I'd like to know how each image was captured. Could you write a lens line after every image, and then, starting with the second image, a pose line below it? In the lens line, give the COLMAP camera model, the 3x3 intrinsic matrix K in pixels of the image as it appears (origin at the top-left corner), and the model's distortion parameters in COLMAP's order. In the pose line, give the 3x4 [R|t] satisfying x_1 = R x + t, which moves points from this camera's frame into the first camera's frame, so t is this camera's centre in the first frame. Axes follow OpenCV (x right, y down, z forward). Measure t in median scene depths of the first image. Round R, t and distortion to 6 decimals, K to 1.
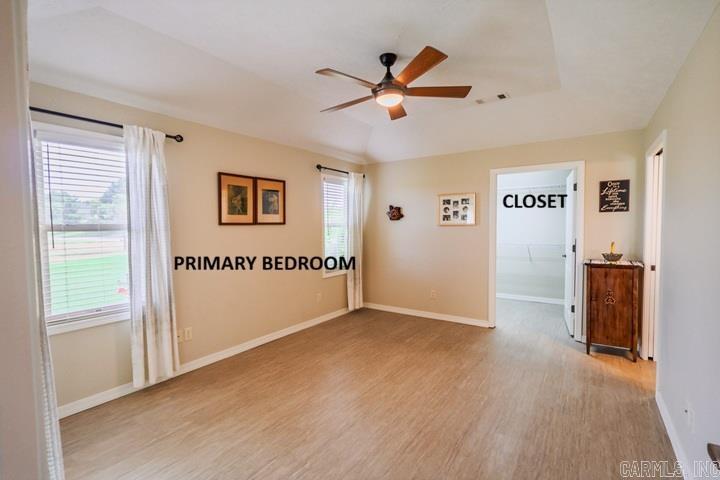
lens RADIAL K [[333.3, 0, 357.5], [0, 333.3, 239.9], [0, 0, 1]] dist [-0.001099, 0.001123]
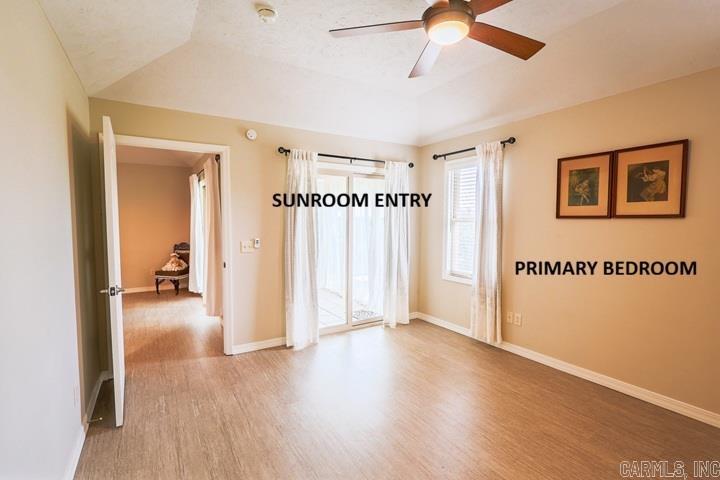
lens RADIAL K [[333.3, 0, 357.5], [0, 333.3, 236.9], [0, 0, 1]] dist [-0.001099, 0.001123]
pose [[-0.390329, 0.054619, -0.919054, 0.604015], [-0.042040, 0.996140, 0.077055, -0.040126], [0.919715, 0.068714, -0.386527, 0.833782]]
